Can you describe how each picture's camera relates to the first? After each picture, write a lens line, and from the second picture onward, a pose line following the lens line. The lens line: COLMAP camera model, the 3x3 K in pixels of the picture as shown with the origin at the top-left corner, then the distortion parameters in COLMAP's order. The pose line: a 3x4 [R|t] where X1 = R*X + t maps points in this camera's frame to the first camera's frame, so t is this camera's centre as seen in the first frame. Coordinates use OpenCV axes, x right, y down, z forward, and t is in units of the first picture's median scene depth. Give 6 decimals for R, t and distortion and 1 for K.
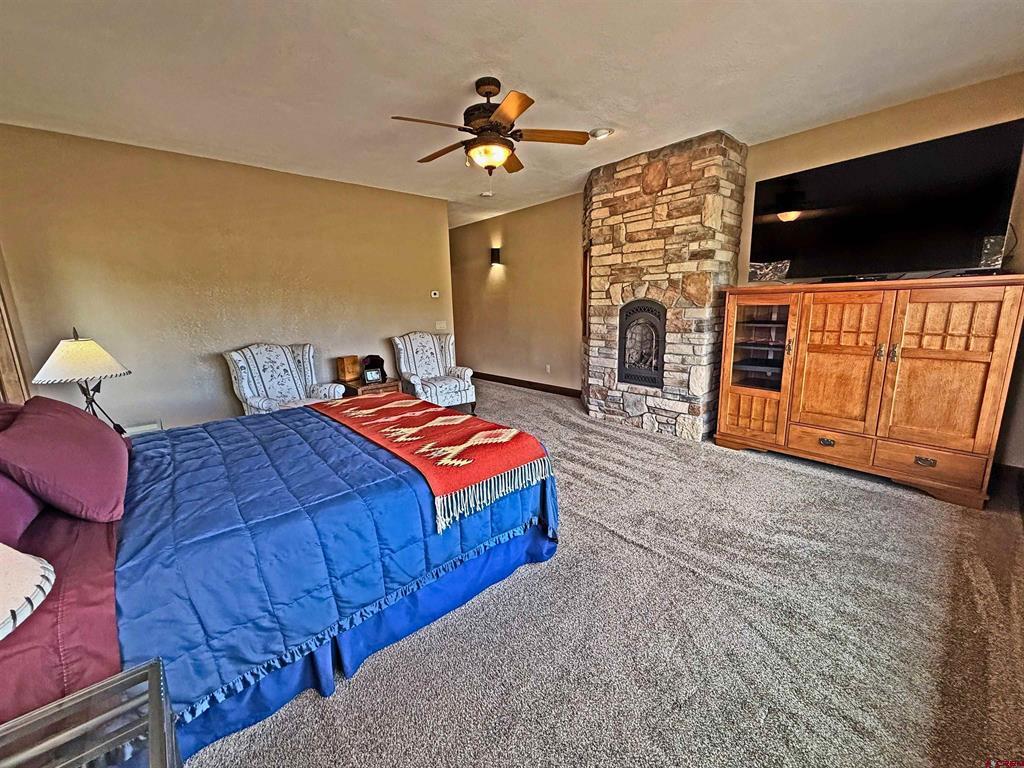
lens RADIAL K [[404.9, 0, 513.8], [0, 404.9, 383.6], [0, 0, 1]] dist [-0.000068, 0.000047]
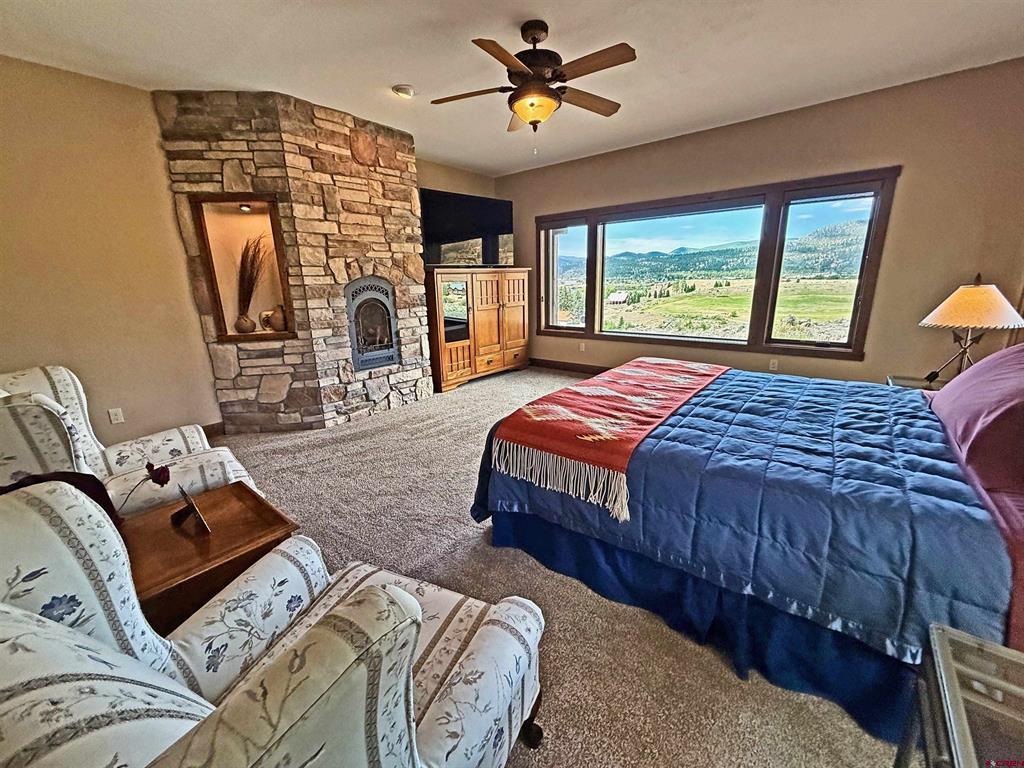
lens RADIAL K [[408.9, 0, 508.2], [0, 408.9, 384.0], [0, 0, 1]] dist [-0.000464, 0.000246]
pose [[-0.157744, -0.224030, 0.961732, -0.724235], [0.218209, 0.941941, 0.255210, -0.148707], [-0.963069, 0.250116, -0.099700, 0.862133]]
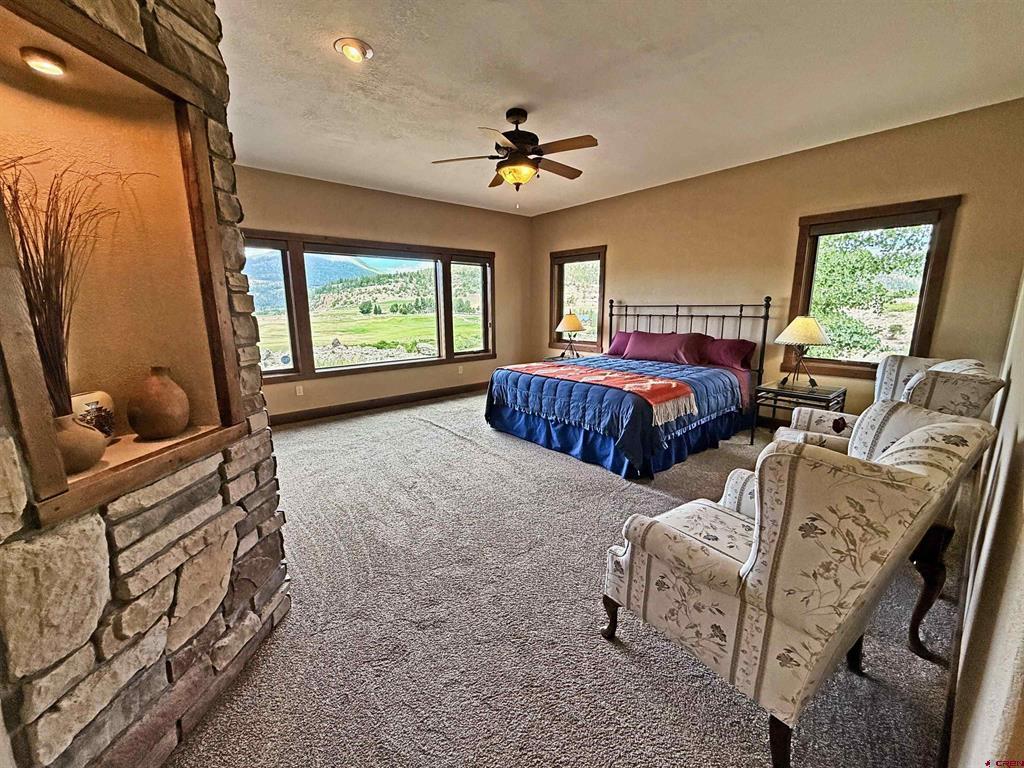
lens RADIAL K [[408.9, 0, 508.2], [0, 408.9, 384.0], [0, 0, 1]] dist [-0.000464, 0.000246]
pose [[-0.999111, 0.023478, 0.035005, -0.038896], [0.034872, 0.926923, 0.373628, -0.294426], [-0.023675, 0.374516, -0.926918, 1.520834]]
